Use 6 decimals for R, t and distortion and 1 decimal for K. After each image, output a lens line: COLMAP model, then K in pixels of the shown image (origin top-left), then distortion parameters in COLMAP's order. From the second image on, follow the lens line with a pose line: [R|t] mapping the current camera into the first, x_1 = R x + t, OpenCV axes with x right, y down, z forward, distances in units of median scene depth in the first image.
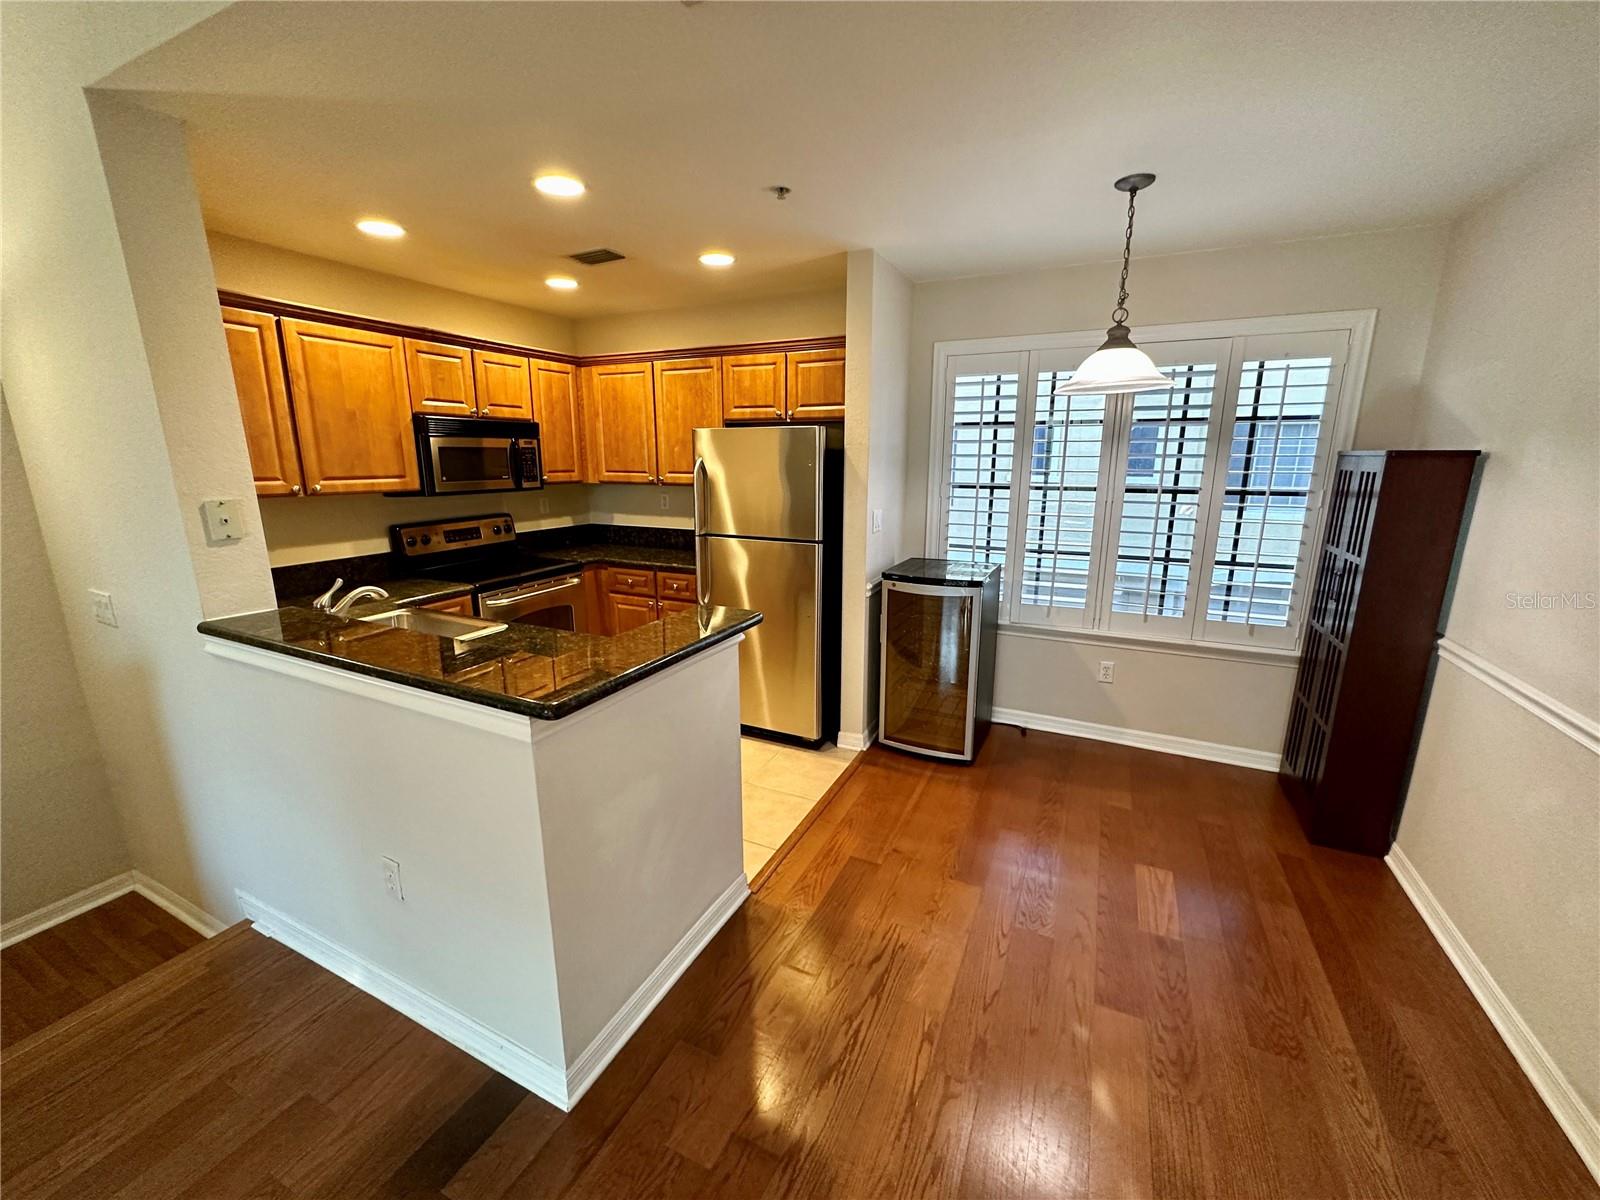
lens RADIAL K [[641.3, 0, 797.6], [0, 641.3, 600.0], [0, 0, 1]] dist [-0.000493, 0.000517]
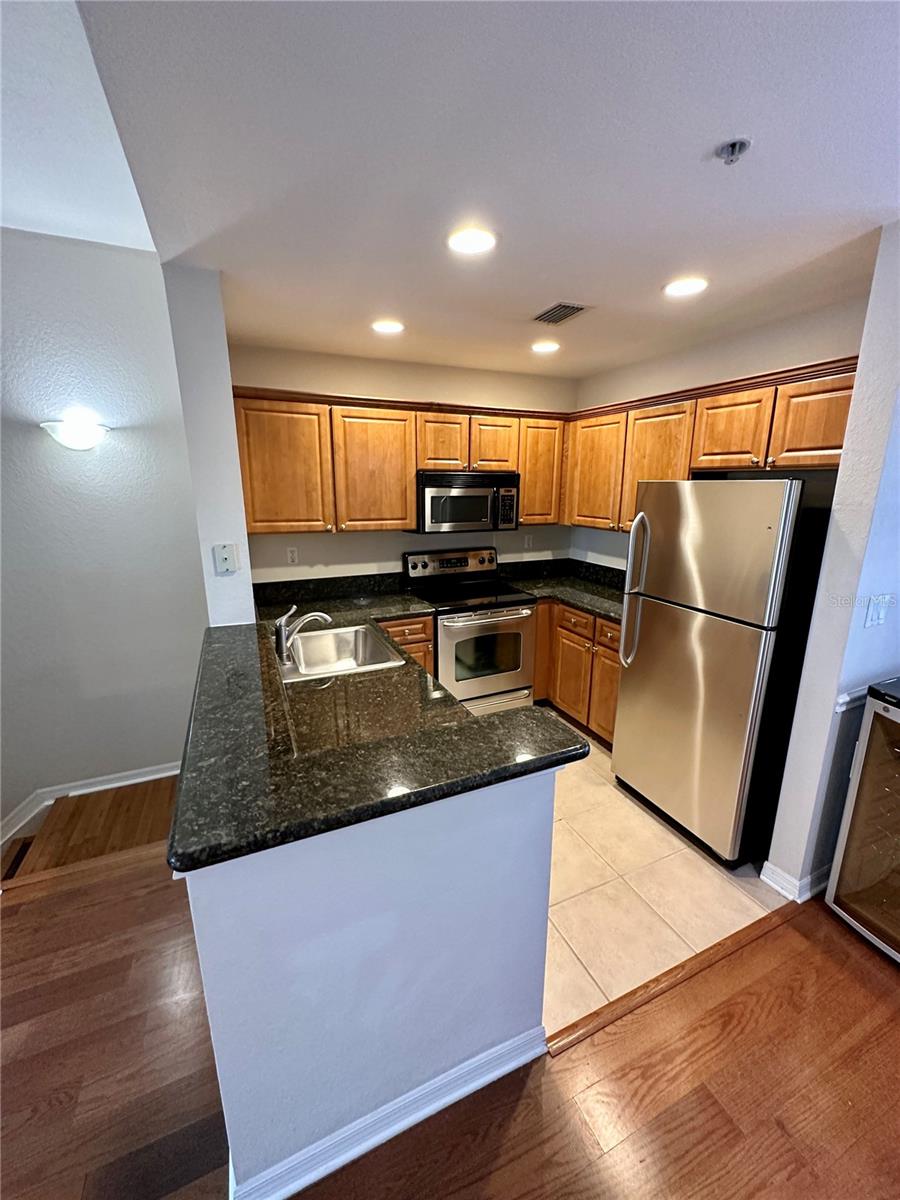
lens RADIAL K [[481.0, 0, 451.7], [0, 481.0, 599.2], [0, 0, 1]] dist [-0.000493, 0.000517]
pose [[0.766927, 0.151121, -0.623687, 0.095694], [-0.143359, 0.987662, 0.063029, -0.105322], [0.625517, 0.041072, 0.779129, 0.298281]]
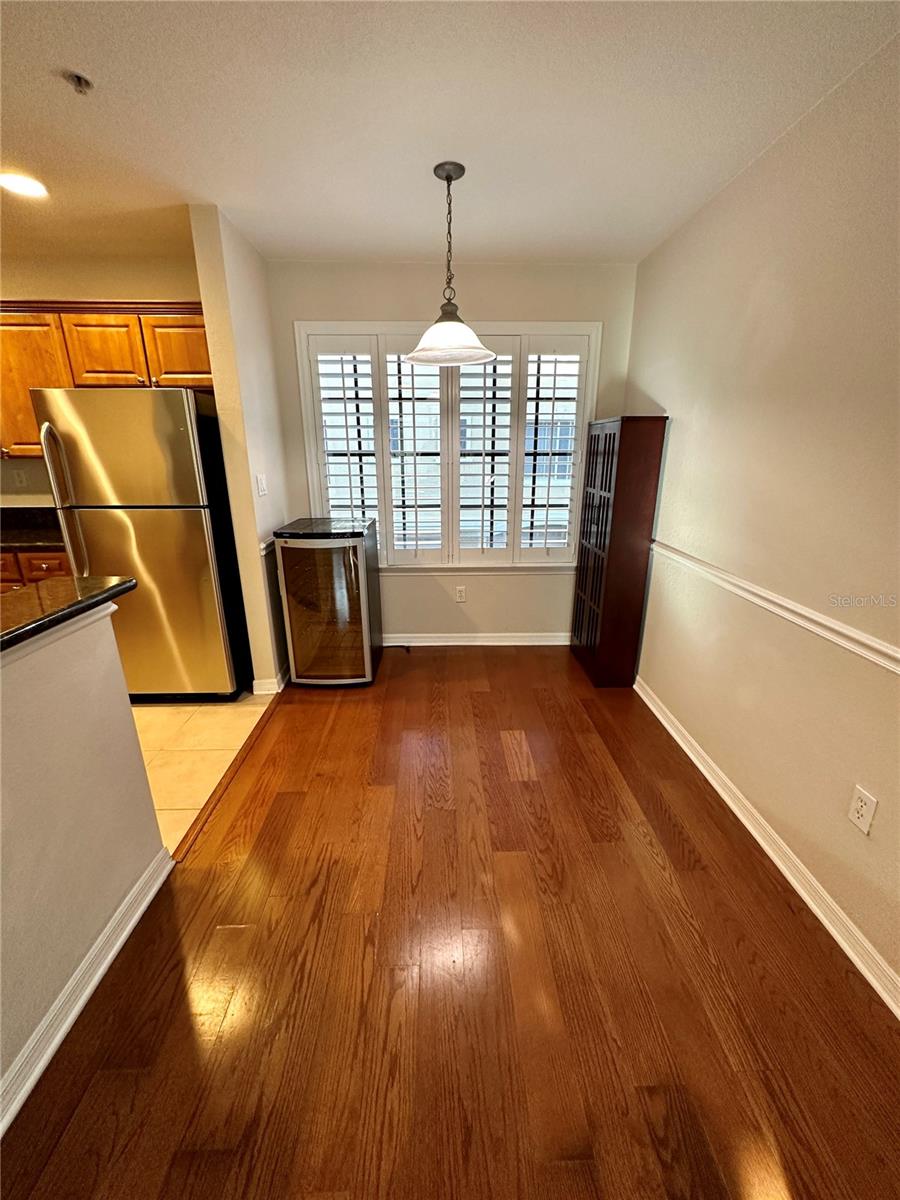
lens RADIAL K [[481.0, 0, 451.7], [0, 481.0, 599.2], [0, 0, 1]] dist [-0.000493, 0.000517]
pose [[0.887958, -0.139988, 0.438102, 0.026366], [0.104160, 0.989012, 0.104907, 0.016224], [-0.447974, -0.047520, 0.892783, 0.122506]]
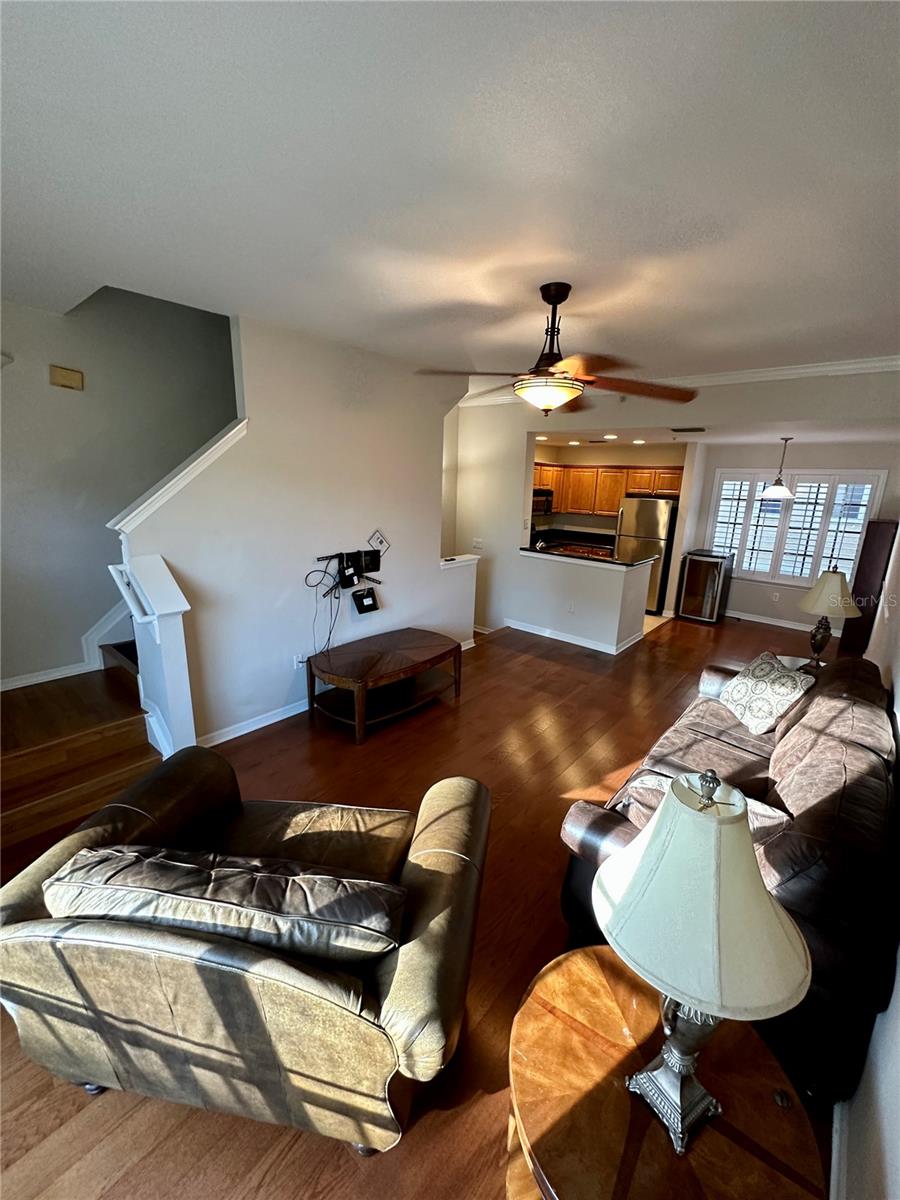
lens RADIAL K [[481.0, 0, 451.7], [0, 481.0, 599.2], [0, 0, 1]] dist [-0.000493, 0.000517]
pose [[0.966579, 0.092169, -0.239229, -0.346259], [-0.087779, 0.995719, 0.028962, 0.192117], [0.240874, -0.006995, 0.970531, -1.300728]]
